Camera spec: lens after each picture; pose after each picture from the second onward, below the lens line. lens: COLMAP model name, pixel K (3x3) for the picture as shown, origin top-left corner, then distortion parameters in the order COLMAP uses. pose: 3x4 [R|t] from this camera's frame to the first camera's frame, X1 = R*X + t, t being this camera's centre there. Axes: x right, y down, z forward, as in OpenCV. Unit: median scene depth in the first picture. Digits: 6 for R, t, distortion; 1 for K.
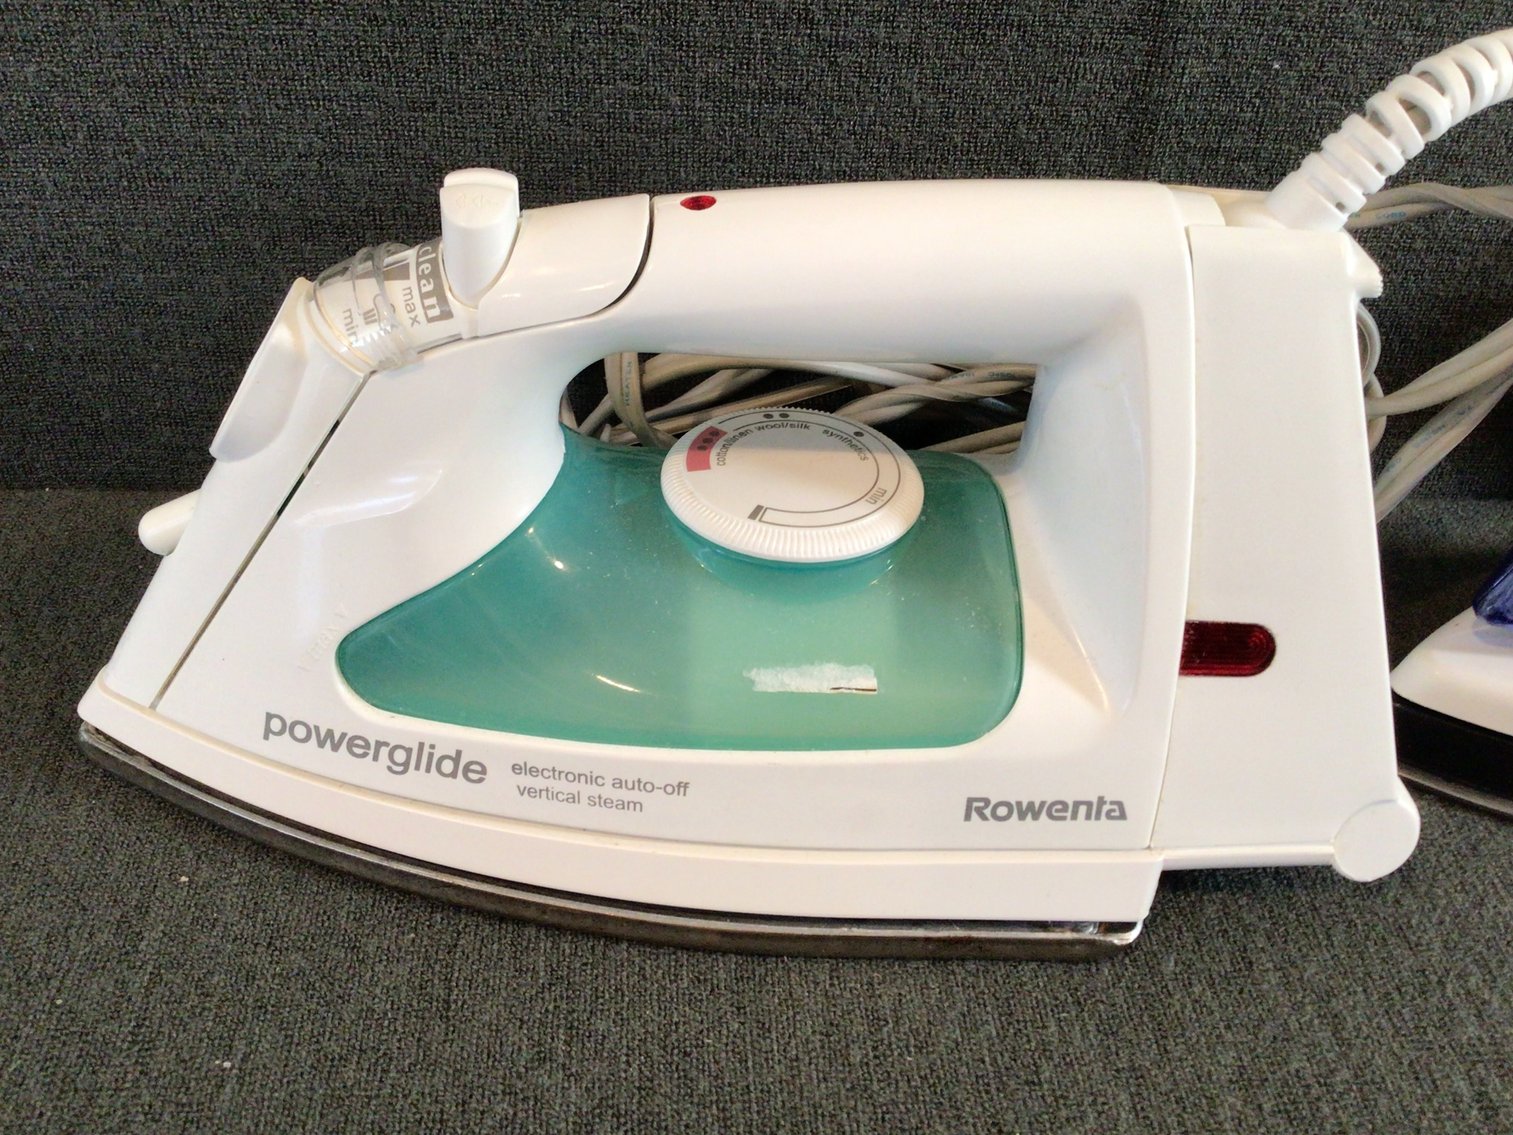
lens RADIAL K [[1383.2, 0, 749.2], [0, 1383.2, 566.0], [0, 0, 1]] dist [0.125430, -0.262865]
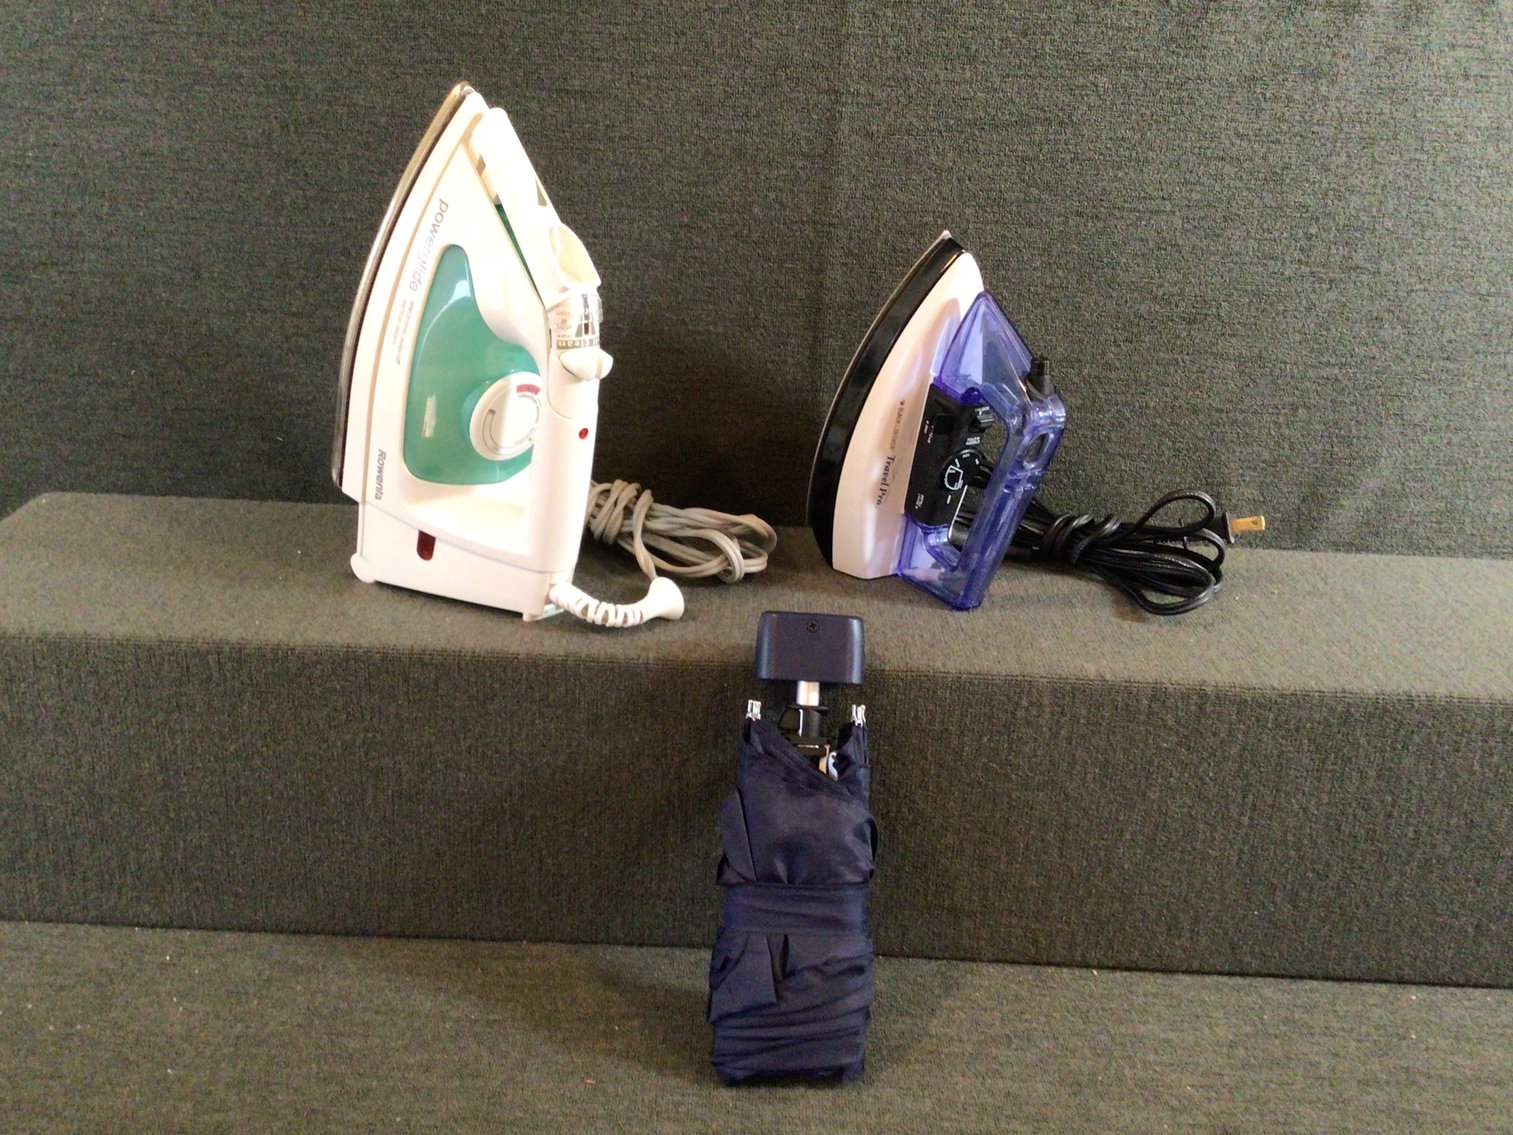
lens RADIAL K [[1377.5, 0, 750.6], [0, 1377.5, 567.8], [0, 0, 1]] dist [0.168123, -0.408833]
pose [[0.996696, 0.020132, -0.078691, 0.481280], [-0.042481, 0.954935, -0.293758, 1.047790], [0.069231, 0.296130, 0.952635, -1.746893]]
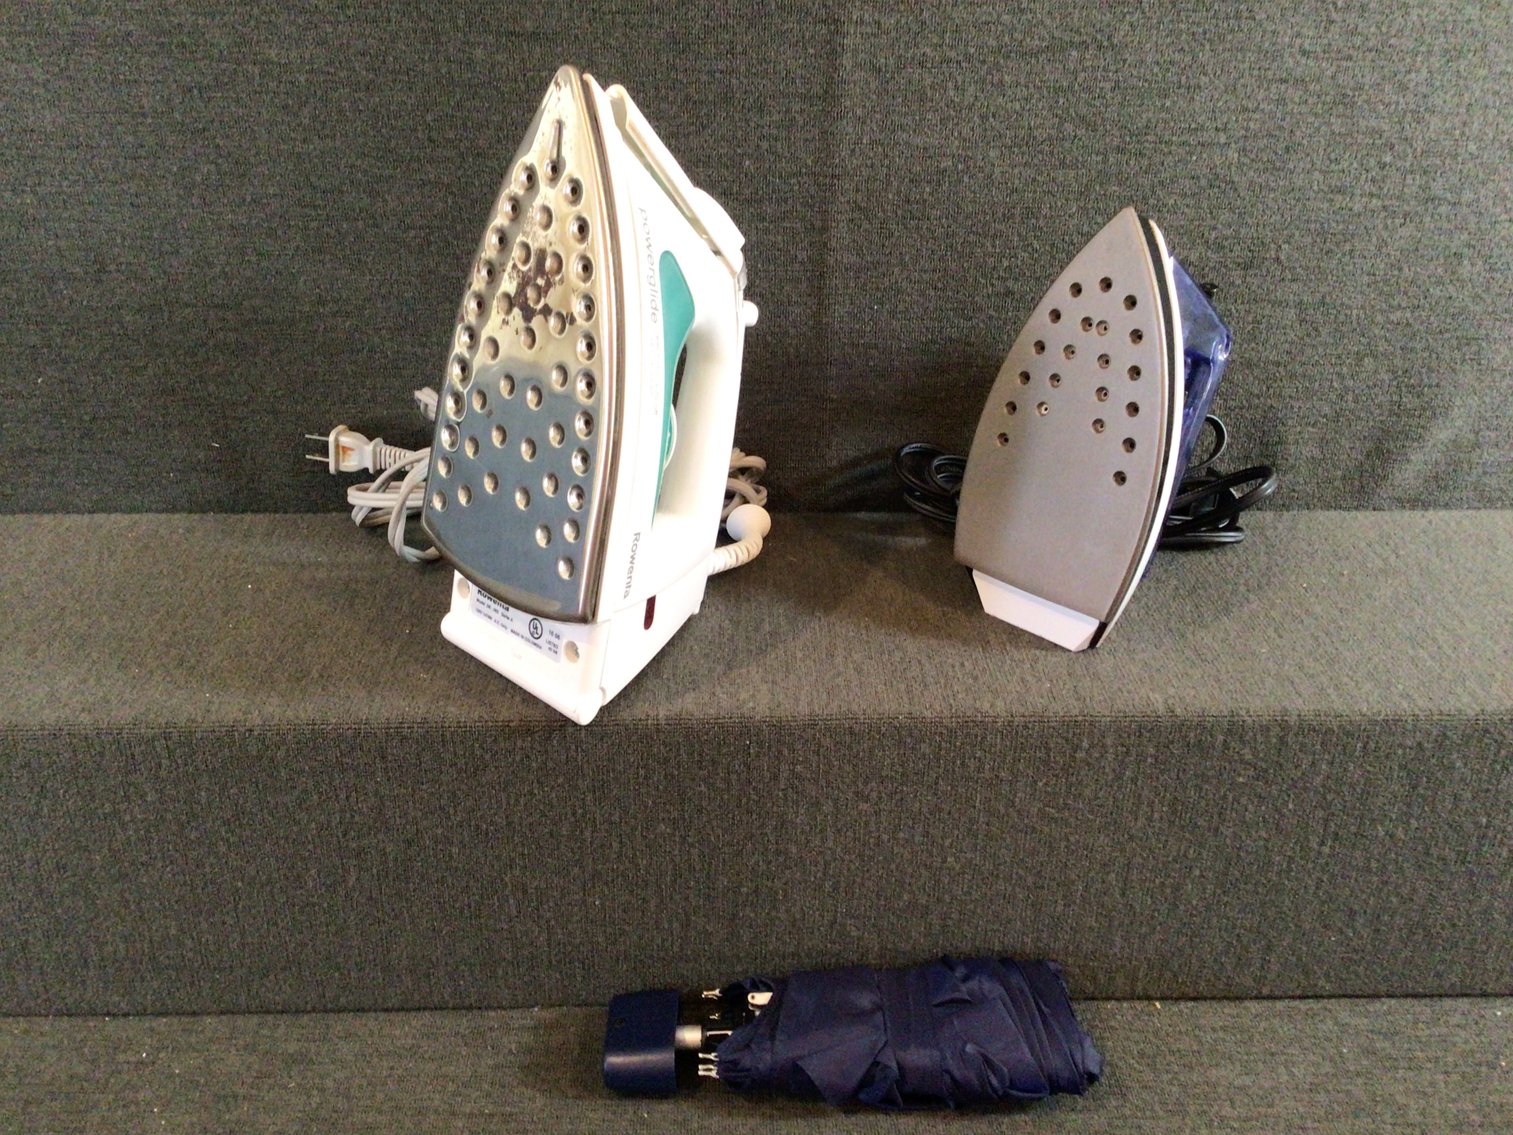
lens RADIAL K [[1383.2, 0, 749.2], [0, 1383.2, 566.0], [0, 0, 1]] dist [0.125430, -0.262865]
pose [[0.998125, -0.021873, -0.057159, 0.369858], [0.011300, 0.983760, -0.179133, 0.597327], [0.060149, 0.178152, 0.982163, -1.508686]]
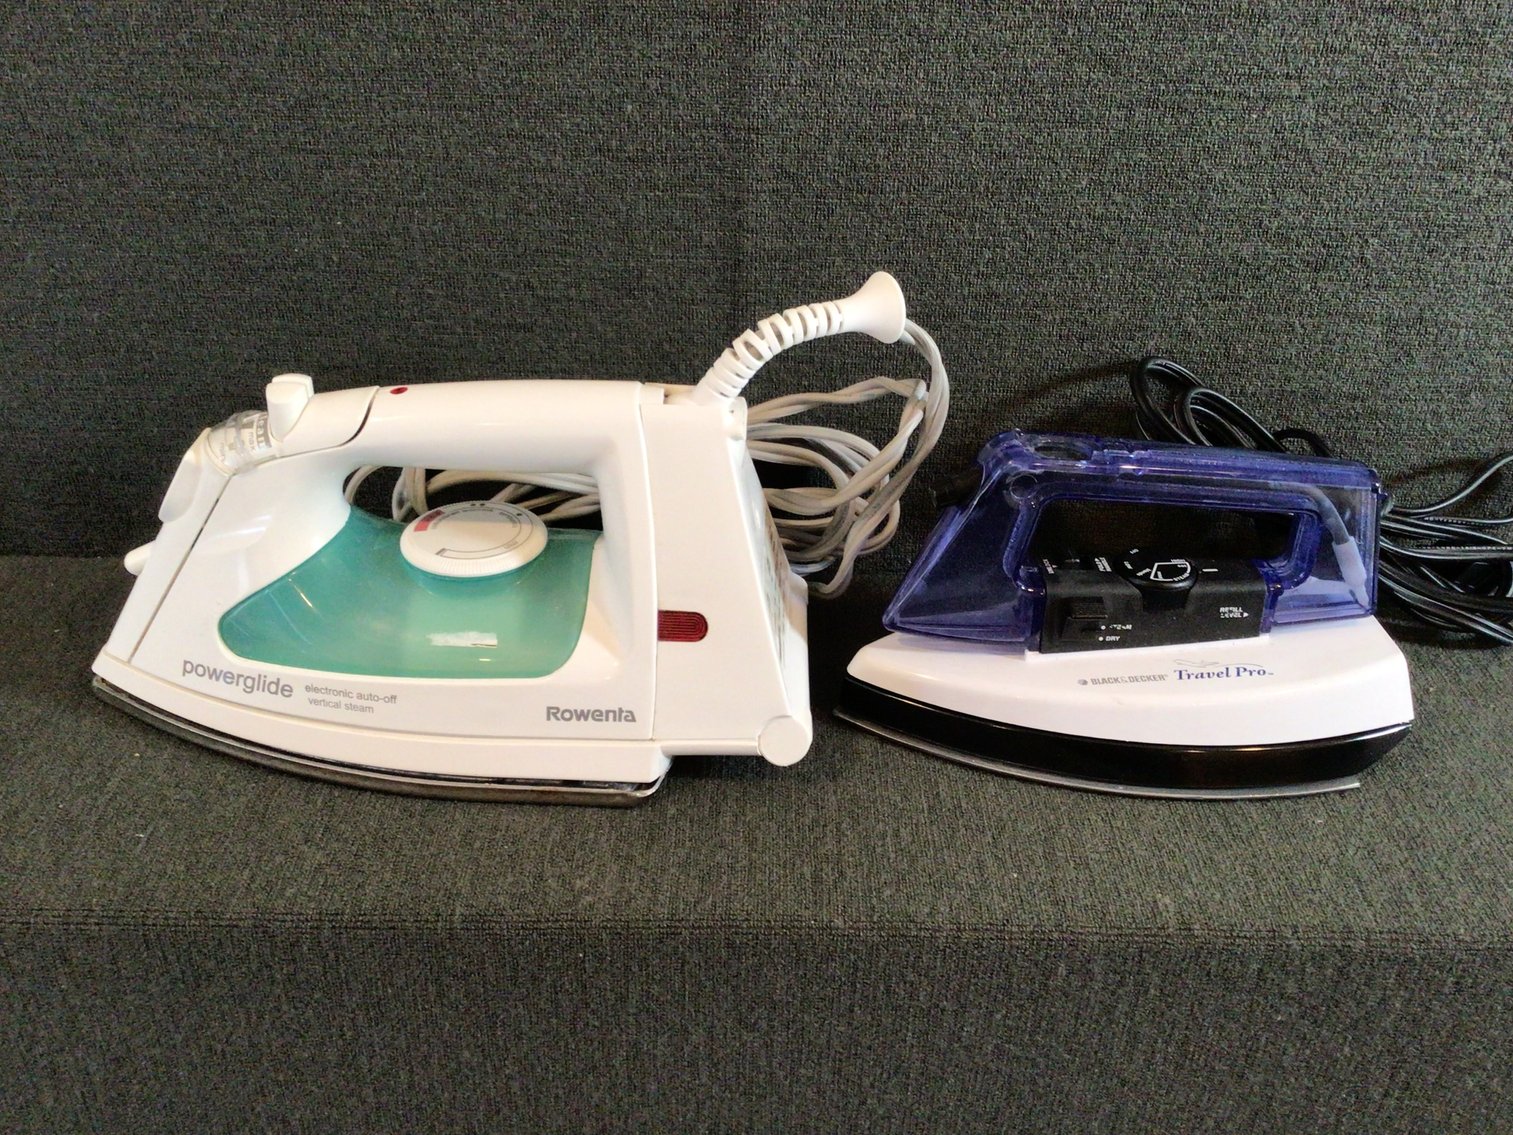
lens RADIAL K [[1368.5, 0, 757.1], [0, 1368.5, 561.5], [0, 0, 1]] dist [0.084342, -0.157300]
pose [[0.997165, 0.009359, -0.074657, 0.559287], [-0.017983, 0.993123, -0.115685, 0.178092], [0.073061, 0.116700, 0.990476, -0.785833]]
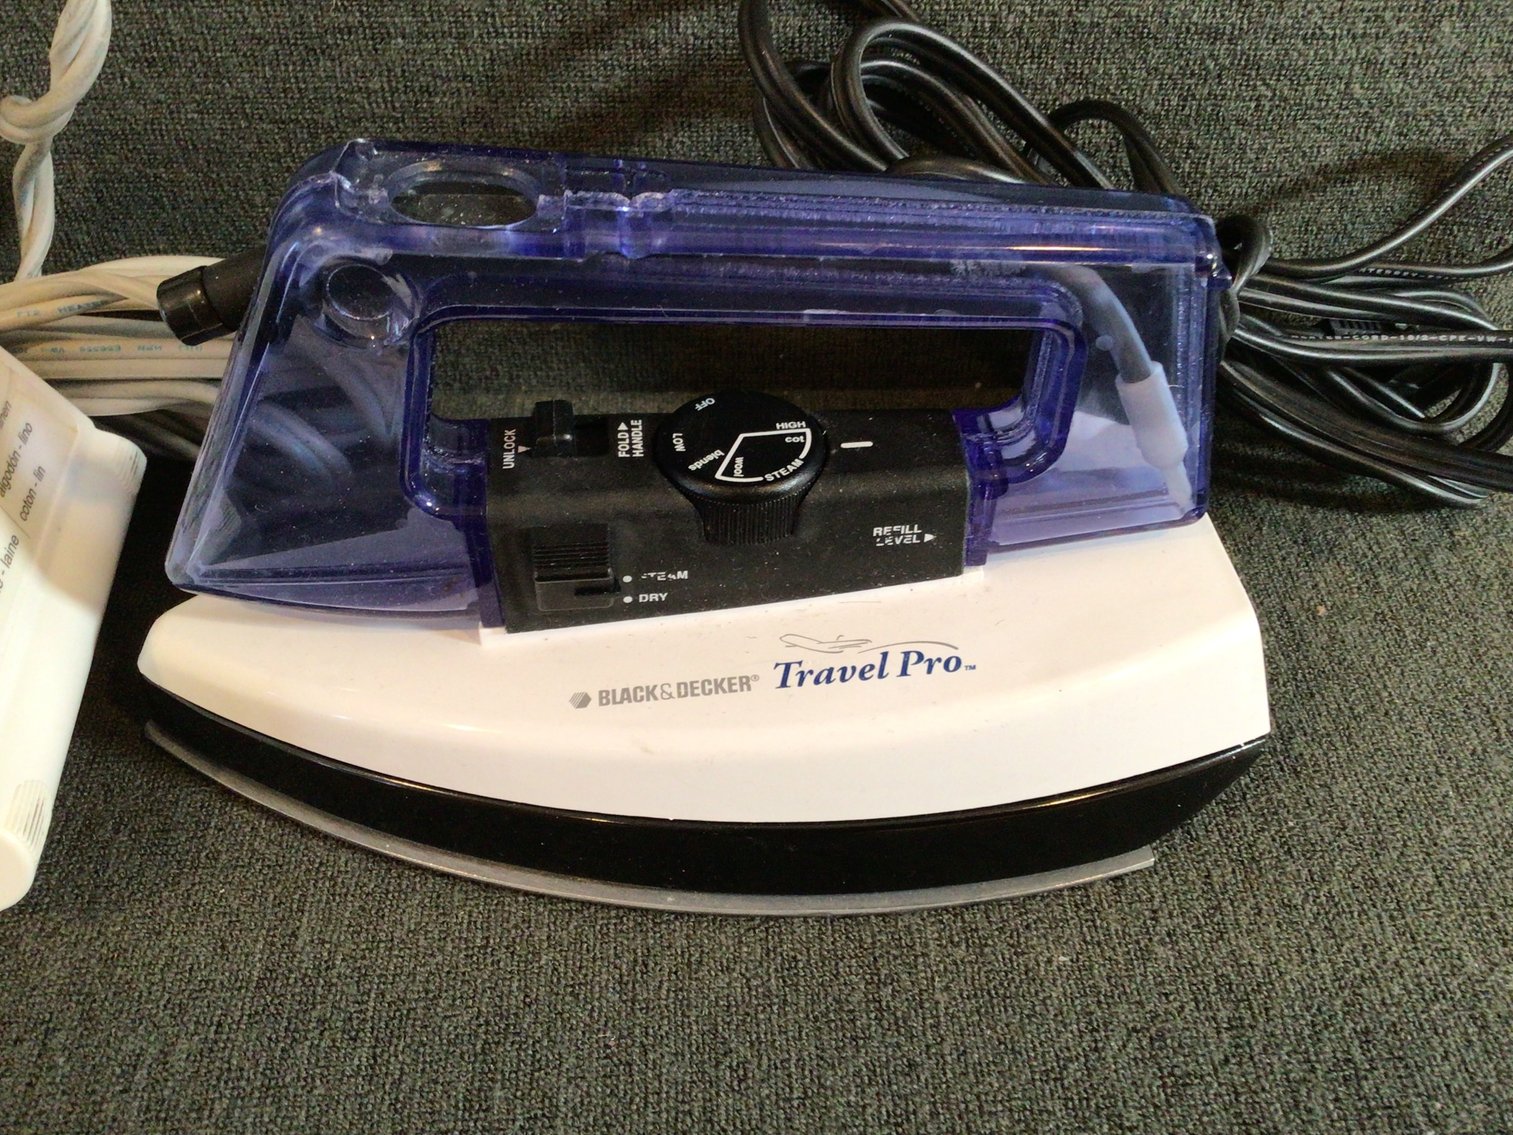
lens RADIAL K [[1368.5, 0, 757.1], [0, 1368.5, 561.5], [0, 0, 1]] dist [0.084342, -0.157300]
pose [[0.998934, -0.013094, -0.044276, 1.016779], [0.018581, 0.991872, 0.125873, -0.079945], [0.042268, -0.126561, 0.991058, 0.264679]]
